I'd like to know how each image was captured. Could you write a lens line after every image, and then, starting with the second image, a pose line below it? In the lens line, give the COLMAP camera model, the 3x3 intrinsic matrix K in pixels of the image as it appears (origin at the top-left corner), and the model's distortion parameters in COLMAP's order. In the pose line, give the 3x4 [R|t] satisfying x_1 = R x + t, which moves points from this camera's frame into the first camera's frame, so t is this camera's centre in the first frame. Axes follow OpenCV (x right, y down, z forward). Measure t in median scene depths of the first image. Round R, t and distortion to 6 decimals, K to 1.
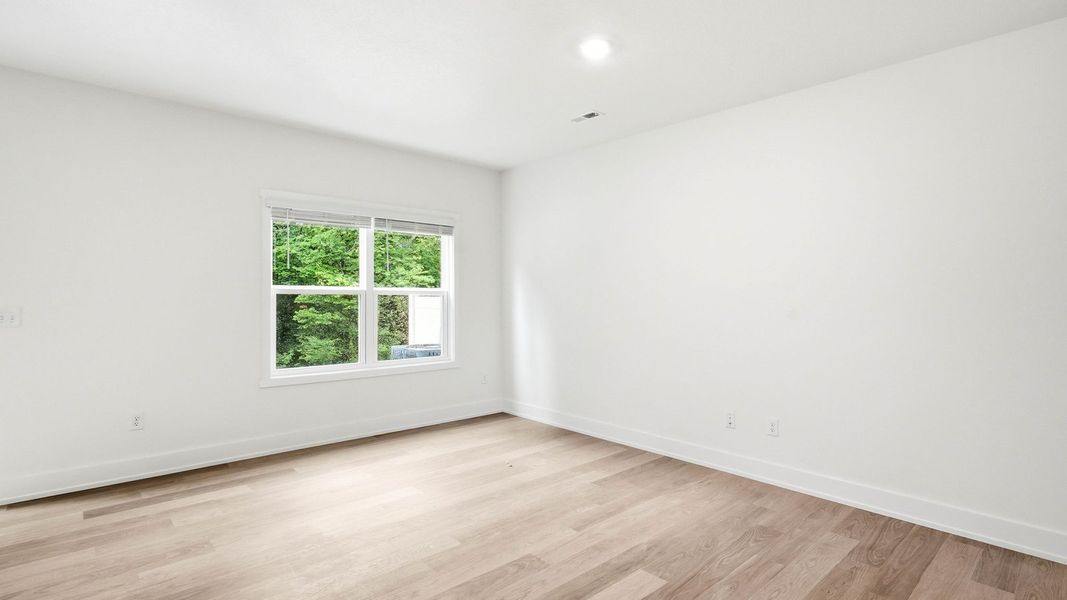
lens RADIAL K [[500.4, 0, 510.5], [0, 500.4, 291.4], [0, 0, 1]] dist [-0.000811, -0.001490]
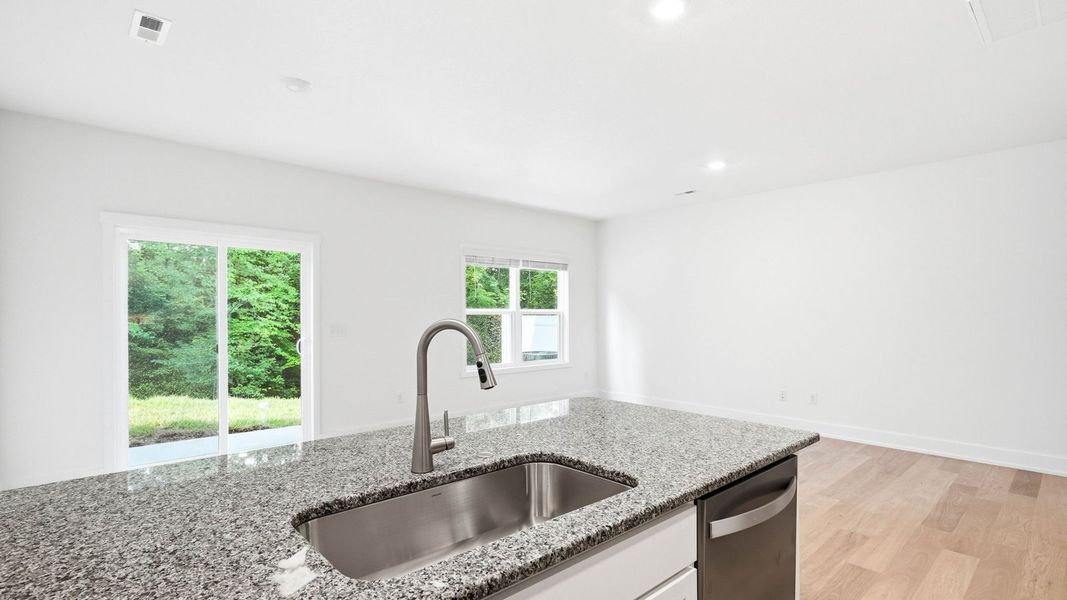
lens RADIAL K [[500.4, 0, 491.0], [0, 500.4, 327.9], [0, 0, 1]] dist [-0.000811, -0.001490]
pose [[0.999930, -0.007533, -0.009111, -0.414689], [0.007863, 0.999295, 0.036722, -0.010199], [0.008828, -0.036791, 0.999284, -0.497903]]
